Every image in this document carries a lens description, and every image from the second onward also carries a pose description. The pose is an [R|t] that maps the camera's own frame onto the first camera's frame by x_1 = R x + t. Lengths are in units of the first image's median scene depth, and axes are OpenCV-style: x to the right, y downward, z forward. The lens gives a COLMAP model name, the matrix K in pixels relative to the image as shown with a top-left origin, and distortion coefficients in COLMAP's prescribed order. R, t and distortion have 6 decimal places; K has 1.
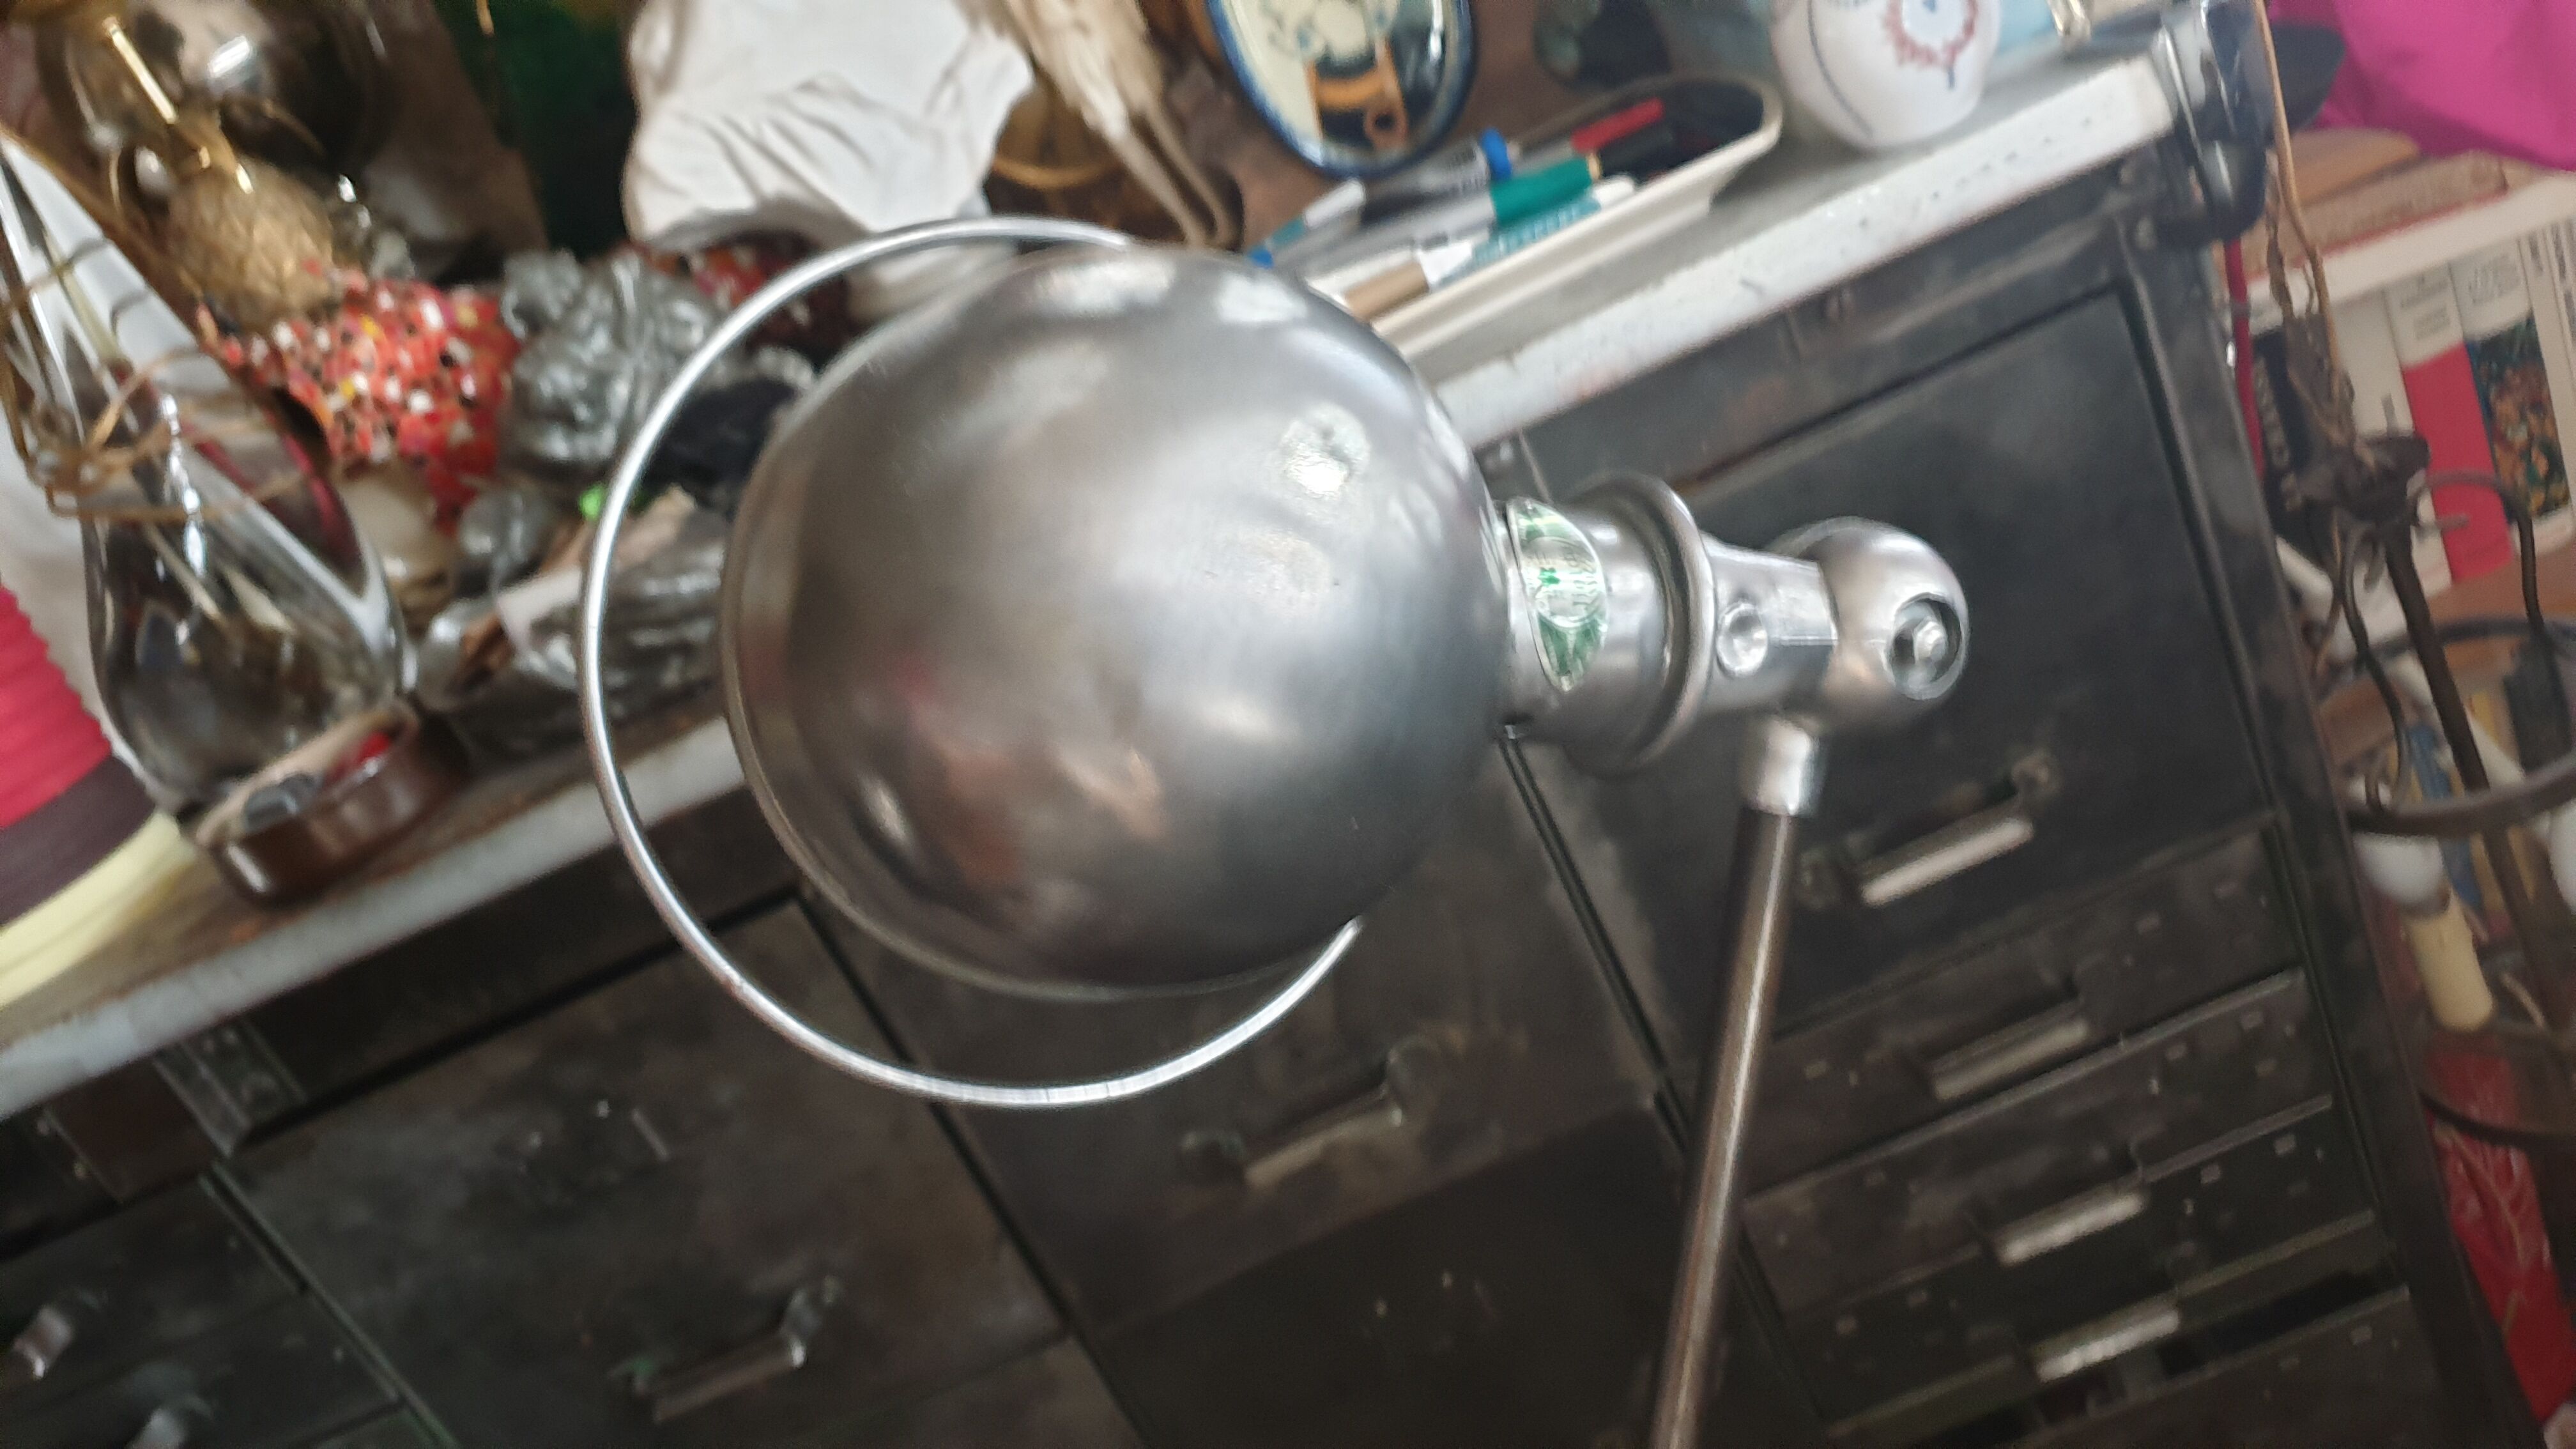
lens RADIAL K [[1989.4, 0, 1288.0], [0, 1989.4, 724.5], [0, 0, 1]] dist [0.089831, -0.180036]
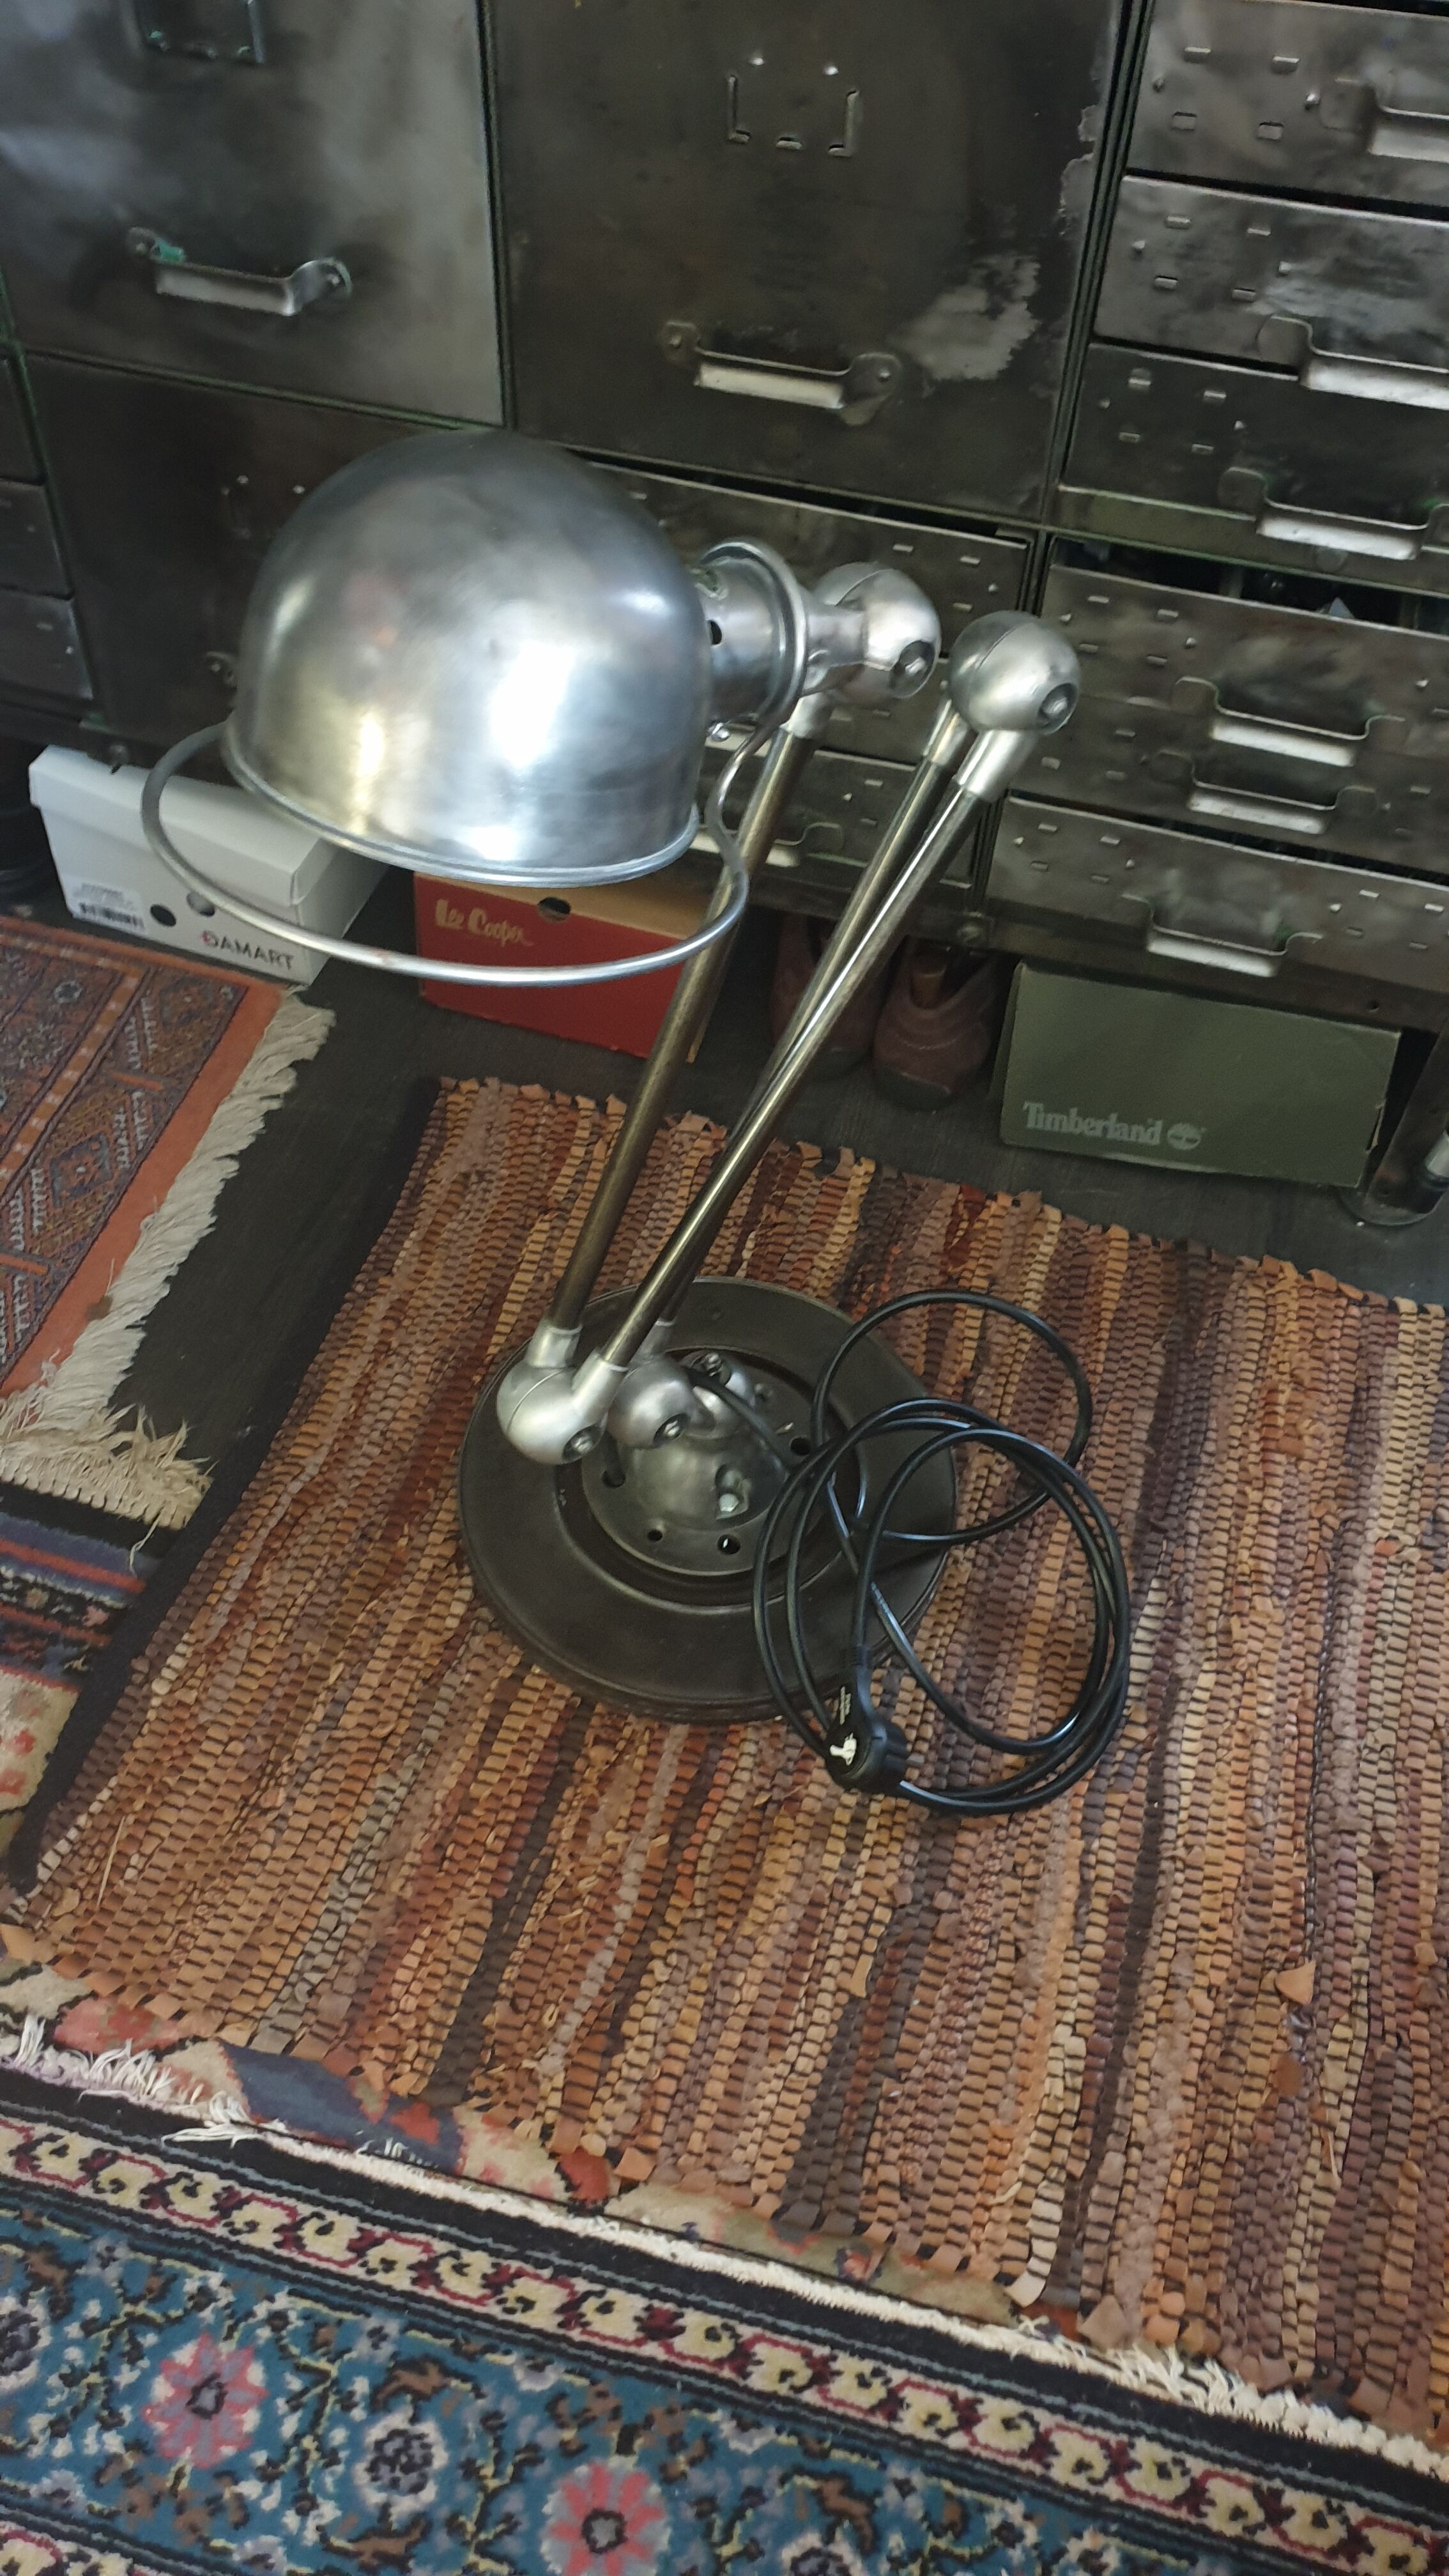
lens RADIAL K [[1989.4, 0, 730.4], [0, 1989.4, 1227.2], [0, 0, 1]] dist [0.089831, -0.180036]
pose [[0.839343, 0.523247, 0.147362, 0.201971], [-0.527698, 0.719186, 0.452002, 0.286240], [0.130528, -0.457147, 0.879761, -0.094302]]
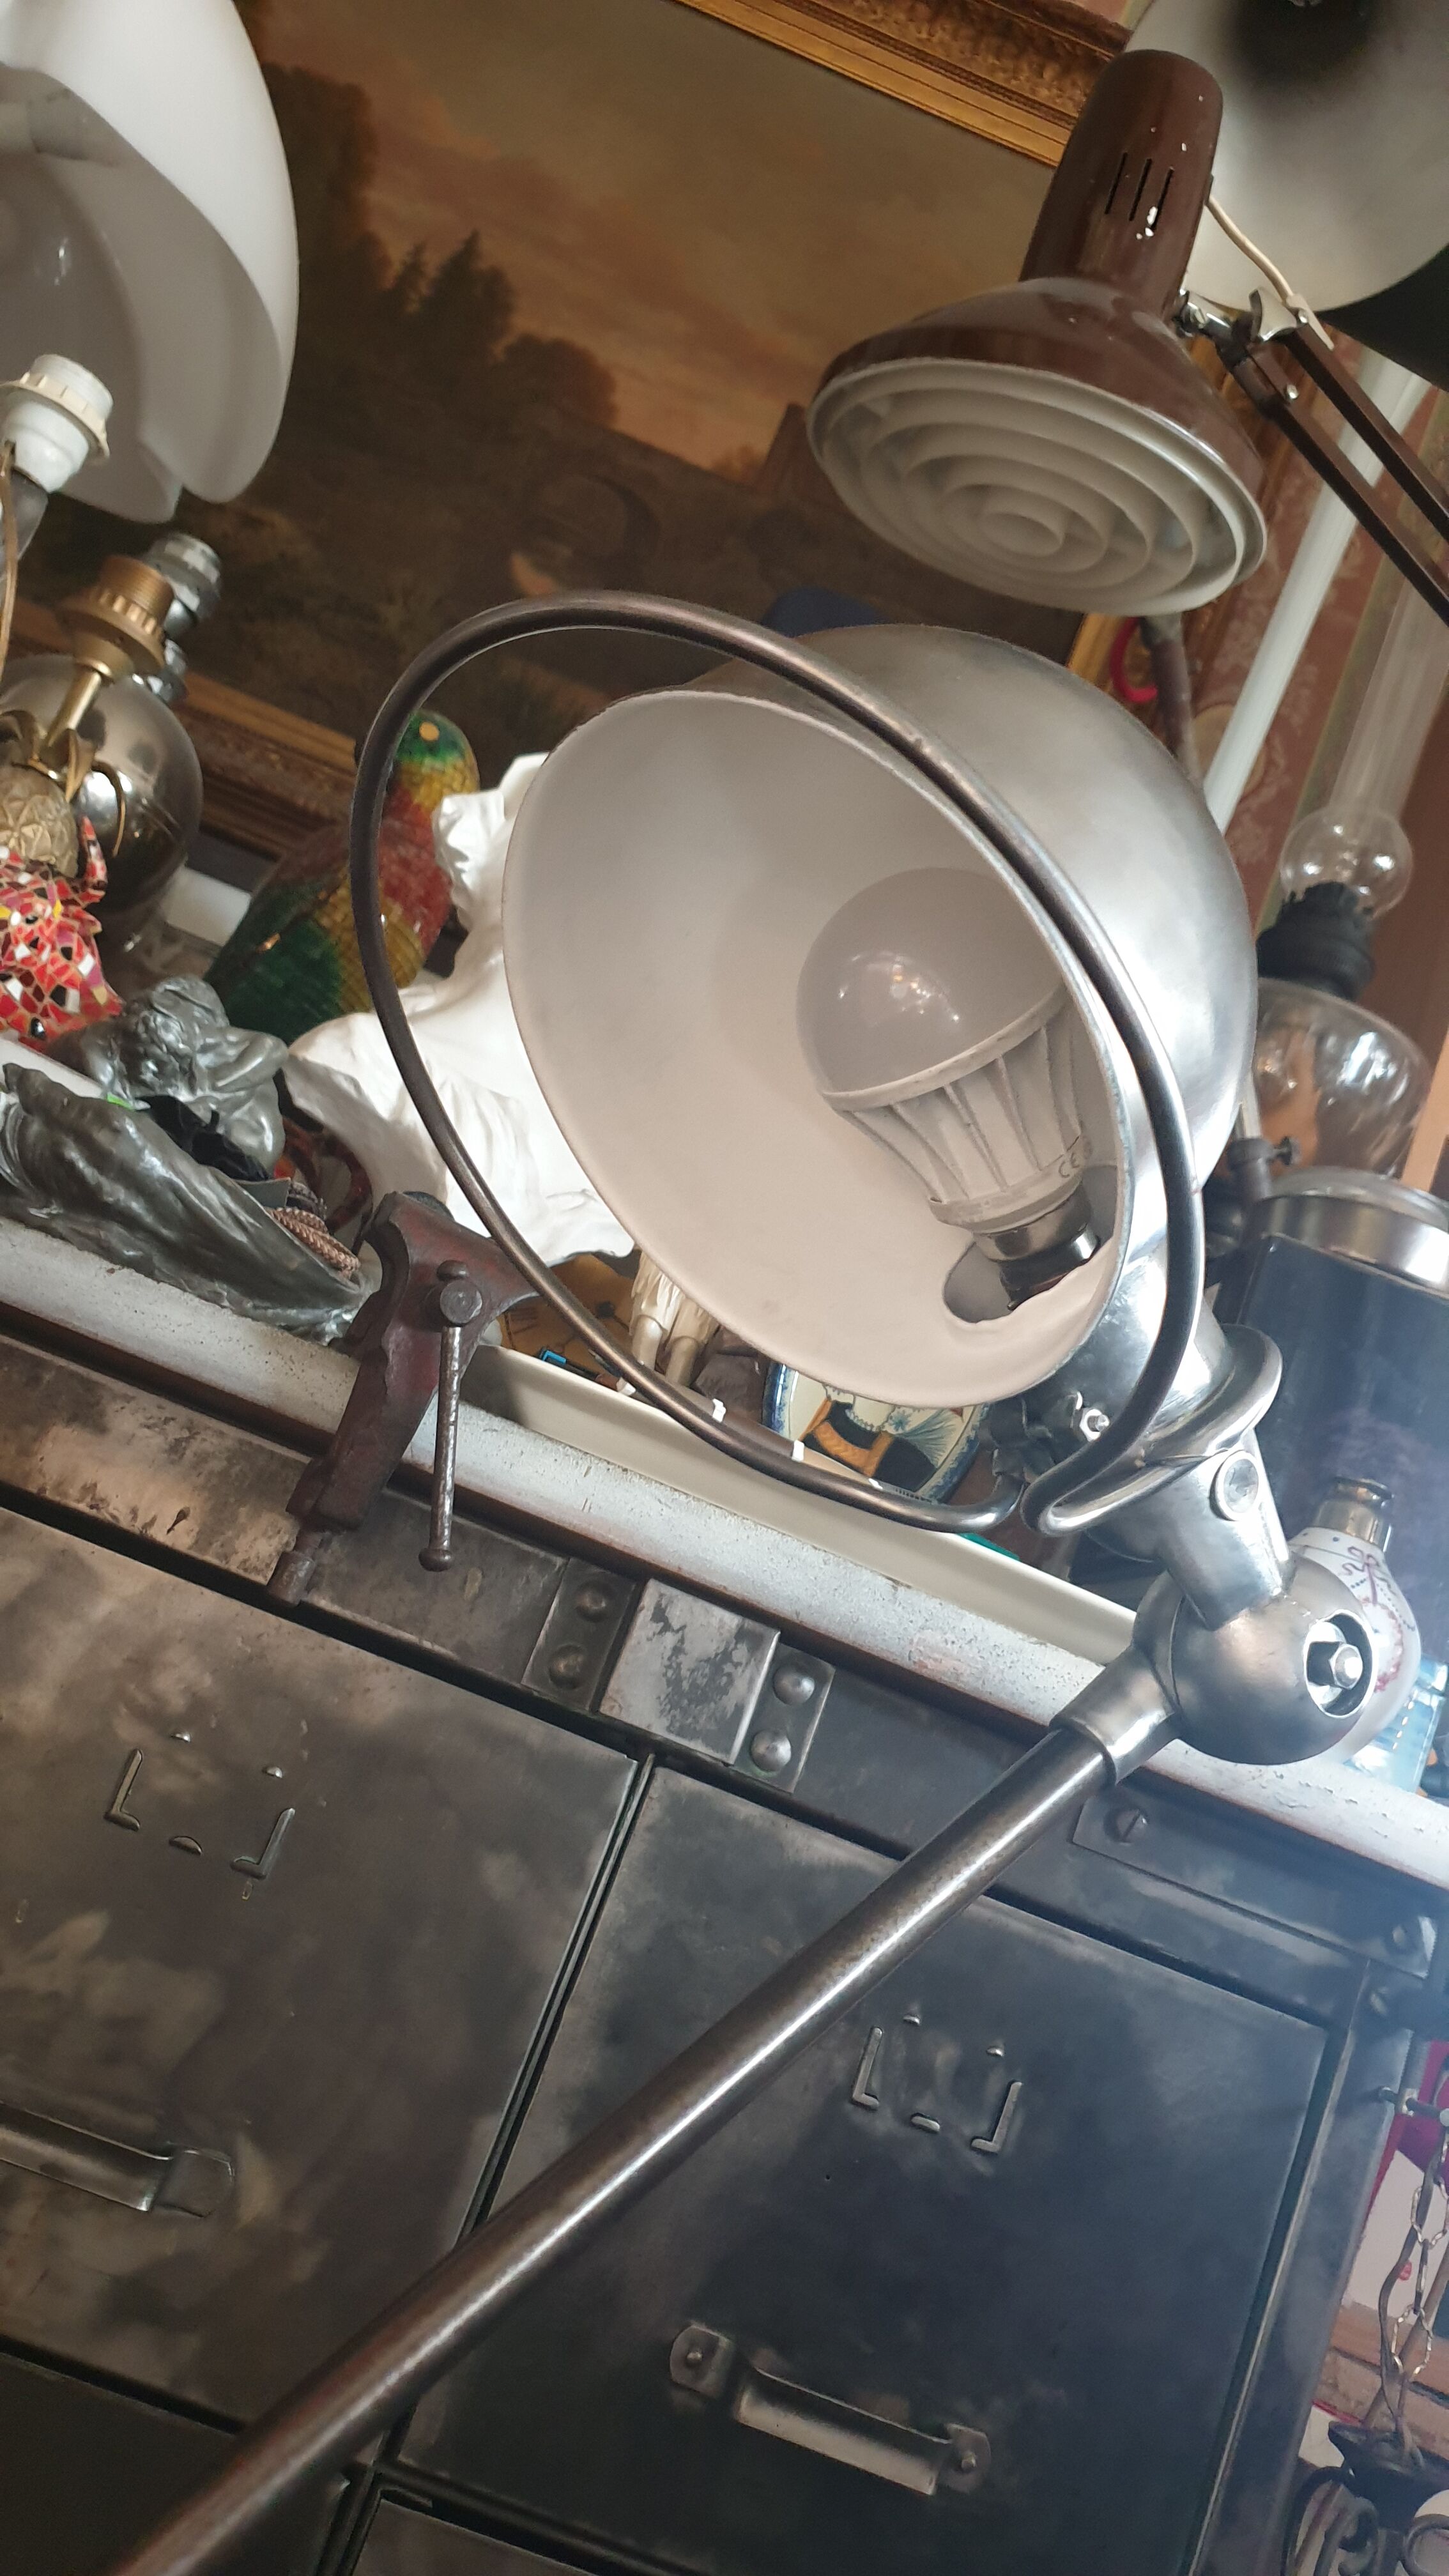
lens RADIAL K [[1992.6, 0, 725.1], [0, 1992.6, 1276.8], [0, 0, 1]] dist [0.043051, -0.036862]
pose [[0.692688, 0.713409, -0.105975, 0.038169], [-0.614167, 0.506419, -0.605259, 0.345423], [-0.378130, 0.484342, 0.788943, 0.138965]]
